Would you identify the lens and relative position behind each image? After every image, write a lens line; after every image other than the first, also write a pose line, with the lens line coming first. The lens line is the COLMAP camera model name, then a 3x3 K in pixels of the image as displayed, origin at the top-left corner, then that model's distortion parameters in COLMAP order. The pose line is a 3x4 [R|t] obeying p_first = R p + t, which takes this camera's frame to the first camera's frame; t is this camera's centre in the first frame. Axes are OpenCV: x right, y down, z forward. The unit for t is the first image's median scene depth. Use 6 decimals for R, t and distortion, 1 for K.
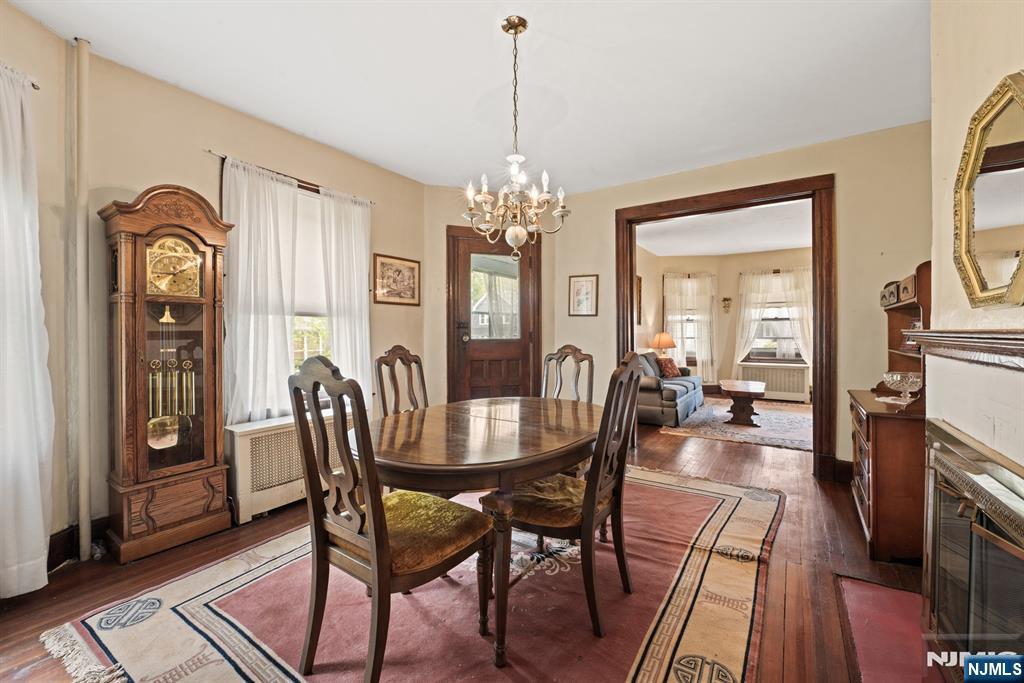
lens RADIAL K [[409.1, 0, 515.5], [0, 409.1, 337.6], [0, 0, 1]] dist [-0.003119, -0.002053]
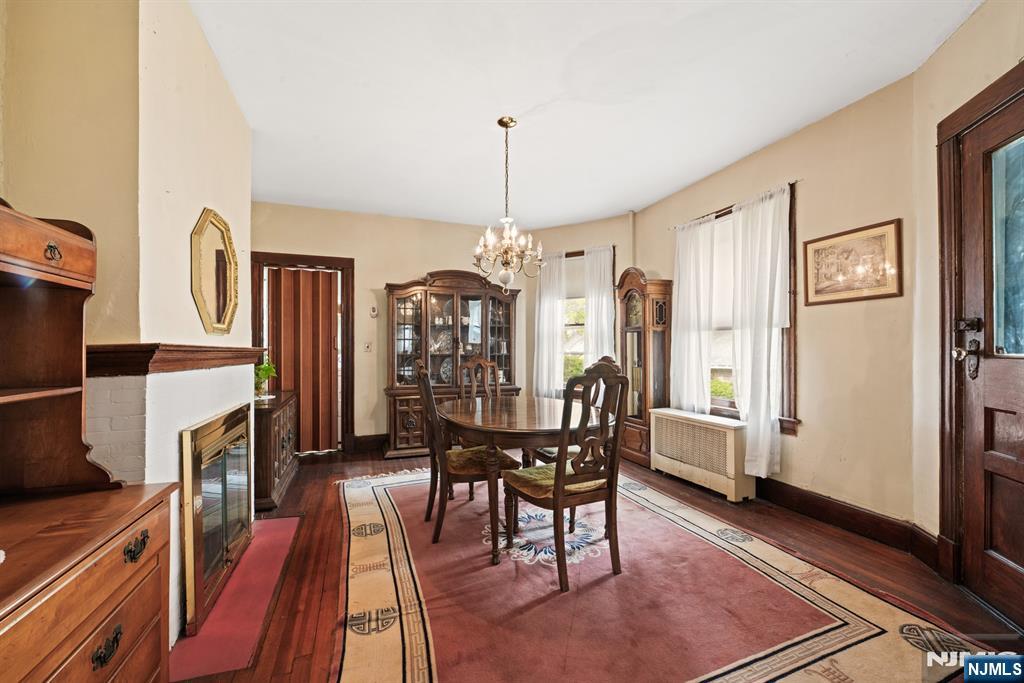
lens RADIAL K [[409.1, 0, 512.6], [0, 409.1, 348.7], [0, 0, 1]] dist [-0.003119, -0.002053]
pose [[-0.579167, 0.005152, -0.815193, 0.763453], [-0.001272, 0.999973, 0.007224, -0.010724], [0.815208, 0.005221, -0.579145, 1.245635]]
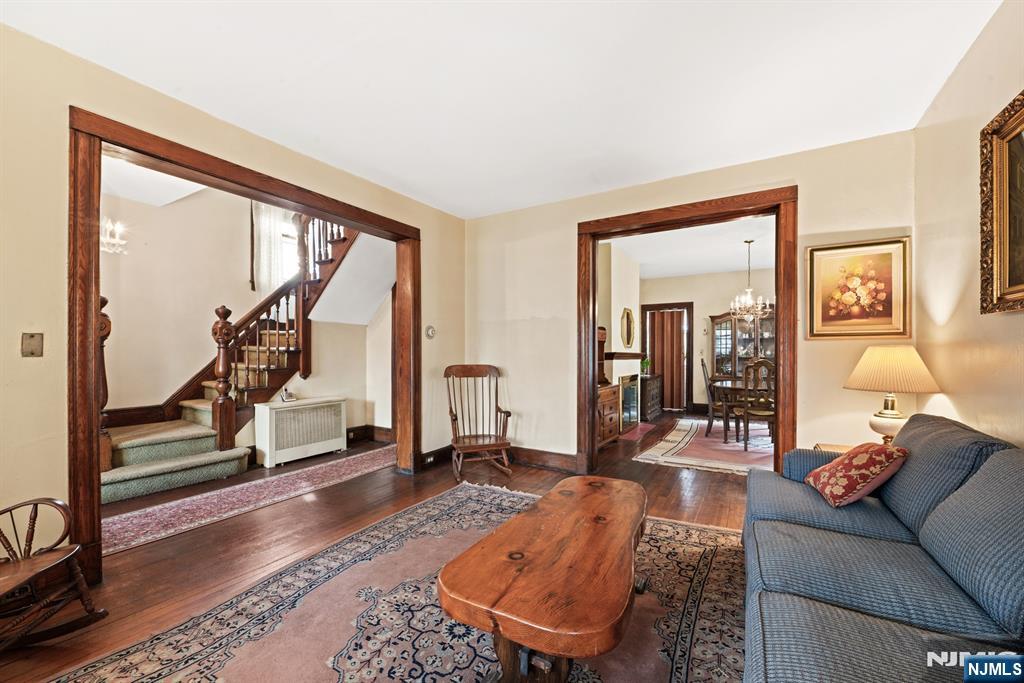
lens RADIAL K [[409.1, 0, 513.9], [0, 409.1, 353.2], [0, 0, 1]] dist [-0.003119, -0.002053]
pose [[-0.998081, 0.005637, -0.061672, 1.212275], [0.005180, 0.999958, 0.007563, -0.025861], [0.061712, 0.007229, -0.998068, 2.521601]]
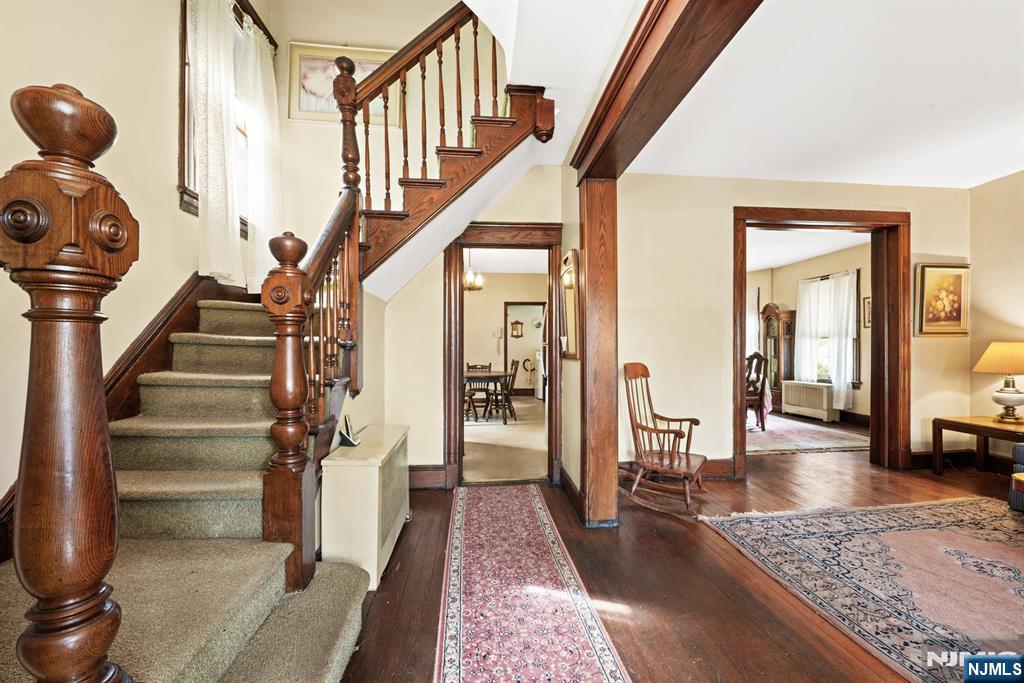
lens RADIAL K [[409.1, 0, 516.9], [0, 409.1, 351.1], [0, 0, 1]] dist [-0.003119, -0.002053]
pose [[-0.768923, 0.011740, -0.639234, 2.229738], [0.002822, 0.999884, 0.014969, -0.025309], [0.639336, 0.009706, -0.768867, 1.713992]]
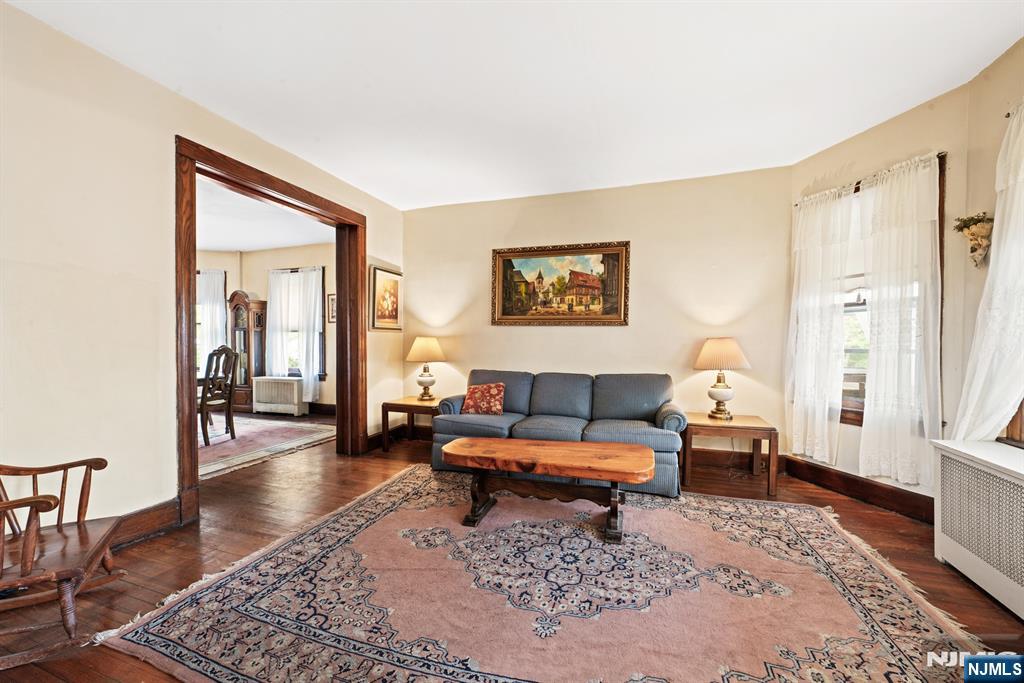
lens RADIAL K [[409.1, 0, 510.3], [0, 409.1, 349.2], [0, 0, 1]] dist [-0.003119, -0.002053]
pose [[0.251804, 0.021352, -0.967543, 1.937311], [-0.010402, 0.999759, 0.019356, -0.016999], [0.967722, 0.005190, 0.251965, 1.643334]]
